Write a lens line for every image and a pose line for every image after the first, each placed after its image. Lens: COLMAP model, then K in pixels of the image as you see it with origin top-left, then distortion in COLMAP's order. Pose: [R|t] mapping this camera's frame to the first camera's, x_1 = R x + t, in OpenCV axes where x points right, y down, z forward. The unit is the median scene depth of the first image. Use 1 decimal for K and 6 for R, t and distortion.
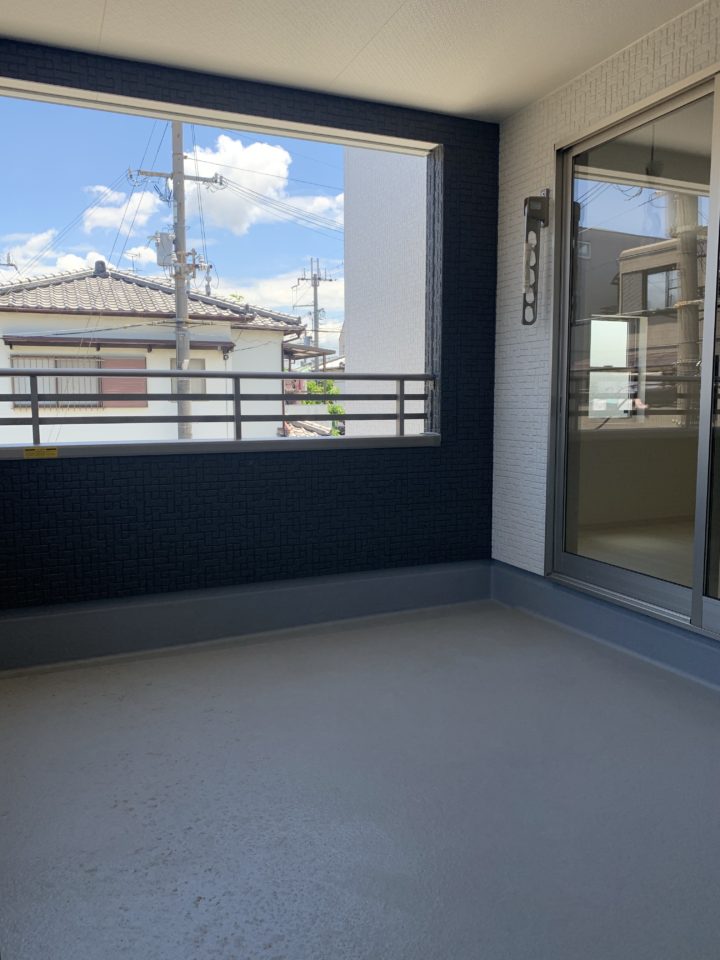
lens RADIAL K [[742.8, 0, 364.4], [0, 742.8, 482.9], [0, 0, 1]] dist [0.021577, -0.024990]
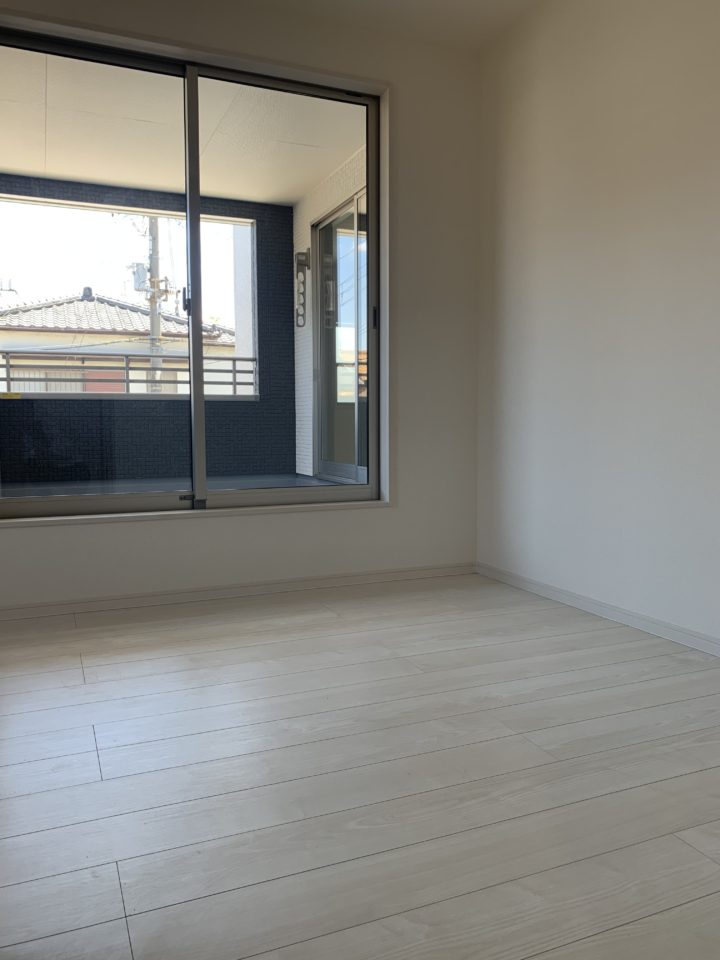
lens RADIAL K [[742.8, 0, 356.1], [0, 742.8, 476.5], [0, 0, 1]] dist [0.021577, -0.024990]
pose [[0.999959, -0.001359, -0.008930, 0.077434], [0.001025, 0.999302, -0.037355, 0.041405], [0.008974, 0.037344, 0.999262, -0.146138]]
